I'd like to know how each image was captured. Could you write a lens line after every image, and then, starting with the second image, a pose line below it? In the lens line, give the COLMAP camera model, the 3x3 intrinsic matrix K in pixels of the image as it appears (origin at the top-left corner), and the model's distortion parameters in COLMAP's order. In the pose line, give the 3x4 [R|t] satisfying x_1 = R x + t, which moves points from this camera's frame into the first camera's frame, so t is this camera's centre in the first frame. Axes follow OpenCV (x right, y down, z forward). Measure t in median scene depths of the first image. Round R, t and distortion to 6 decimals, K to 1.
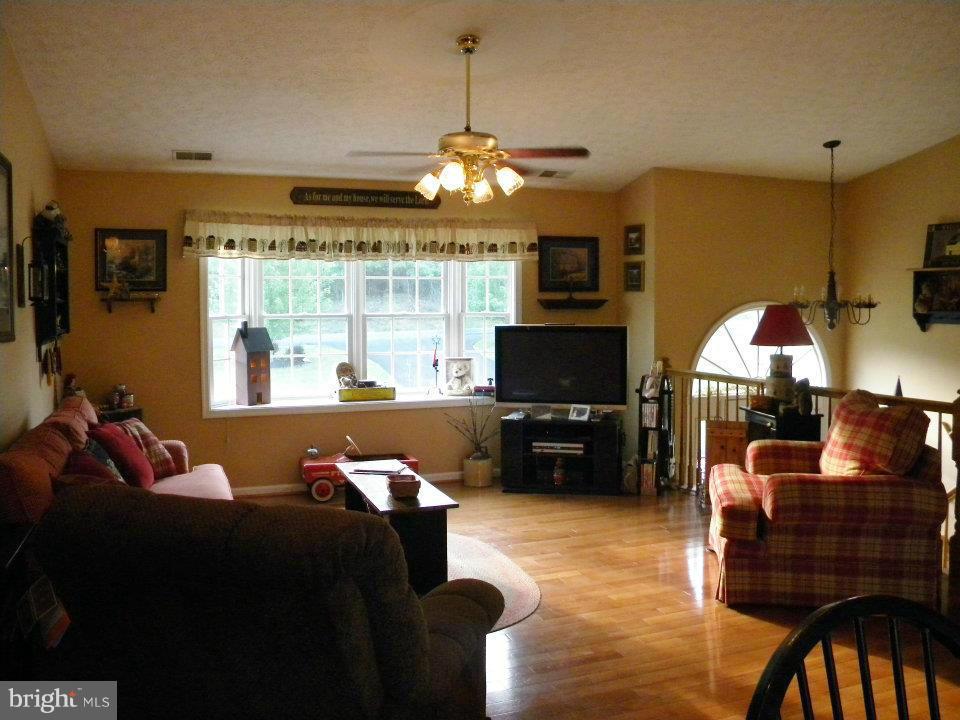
lens RADIAL K [[806.4, 0, 480.0], [0, 806.4, 360.0], [0, 0, 1]] dist [-0.205629, 0.184063]
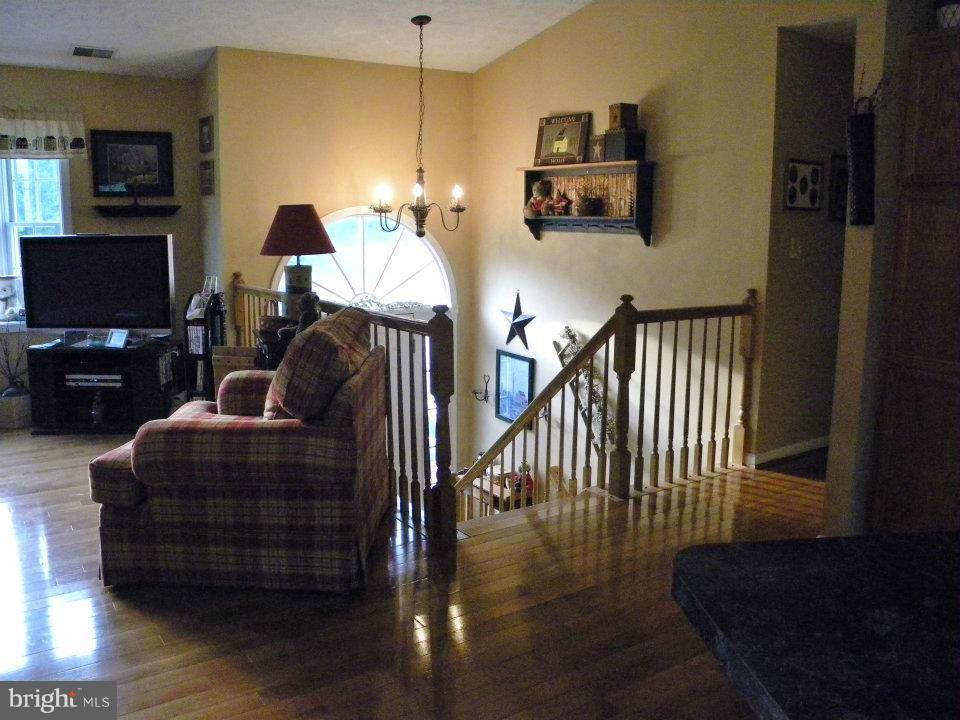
lens RADIAL K [[806.4, 0, 480.0], [0, 806.4, 360.0], [0, 0, 1]] dist [-0.205629, 0.184063]
pose [[0.972953, -0.028714, 0.229211, 0.306836], [0.005249, 0.994736, 0.102335, 0.005993], [-0.230943, -0.098365, 0.967982, 0.111629]]
